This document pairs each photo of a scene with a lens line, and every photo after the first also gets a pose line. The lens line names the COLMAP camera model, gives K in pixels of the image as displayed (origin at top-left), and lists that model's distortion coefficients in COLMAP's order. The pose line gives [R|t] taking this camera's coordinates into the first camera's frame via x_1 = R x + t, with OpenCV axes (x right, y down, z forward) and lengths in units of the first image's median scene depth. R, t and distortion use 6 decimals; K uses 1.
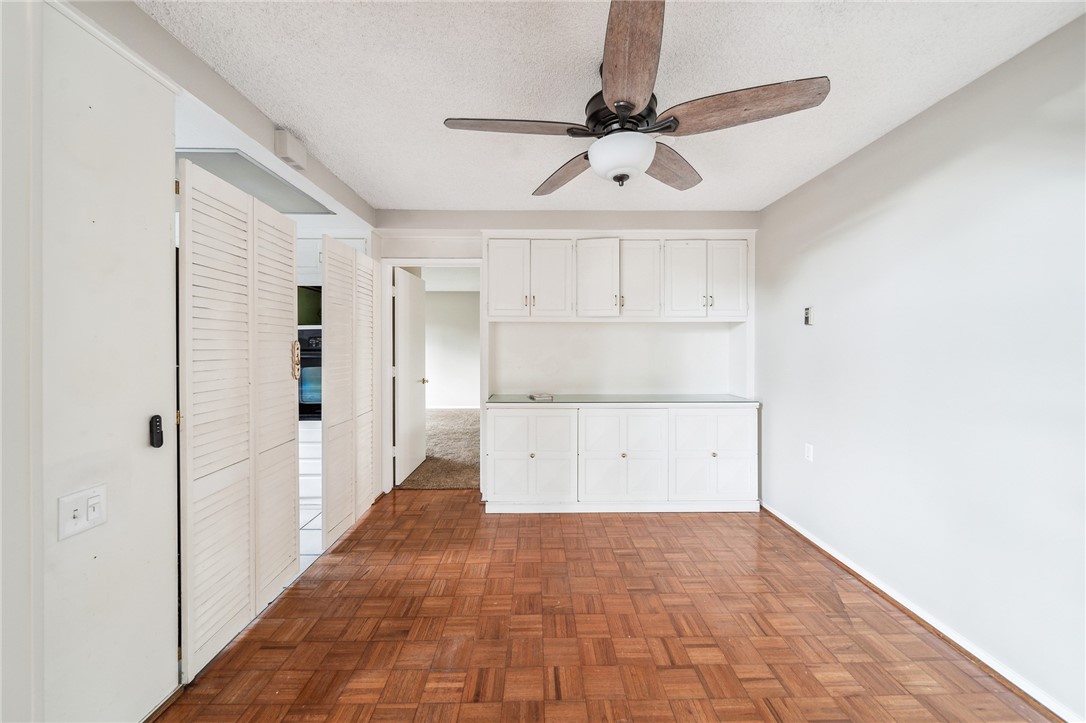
lens RADIAL K [[394.5, 0, 544.1], [0, 394.5, 340.1], [0, 0, 1]] dist [-0.001369, -0.000358]
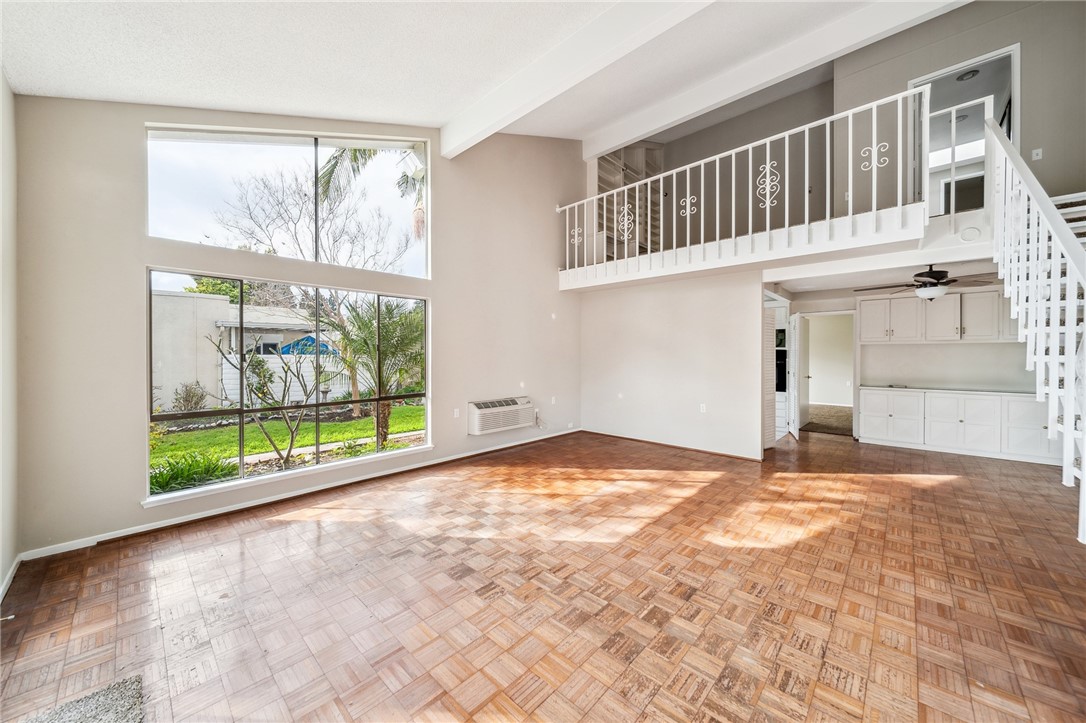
lens RADIAL K [[391.5, 0, 540.9], [0, 391.5, 360.7], [0, 0, 1]] dist [-0.002490, -0.000341]
pose [[0.714453, 0.009213, -0.699623, 0.098187], [0.005704, 0.999803, 0.018991, -0.017209], [0.699661, -0.017559, 0.714260, -1.810413]]
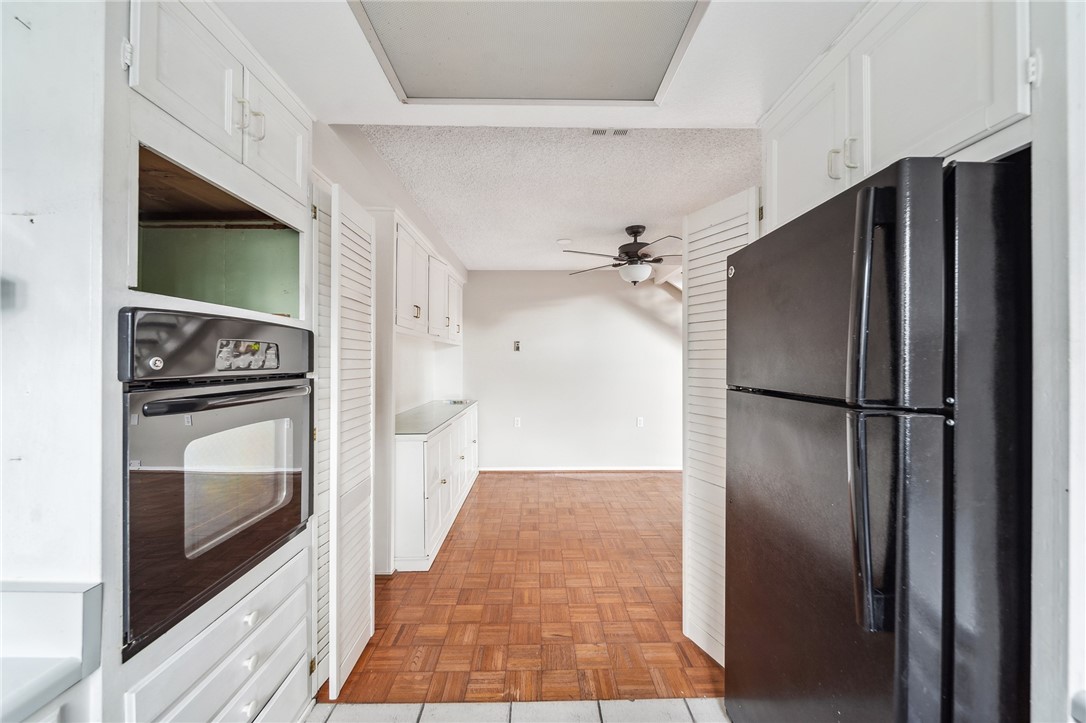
lens RADIAL K [[391.5, 0, 540.9], [0, 391.5, 360.7], [0, 0, 1]] dist [-0.002490, -0.000341]
pose [[0.000665, 0.002112, 0.999998, -1.198540], [-0.008726, 0.999960, -0.002106, 0.007059], [-0.999962, -0.008725, 0.000683, 0.970194]]
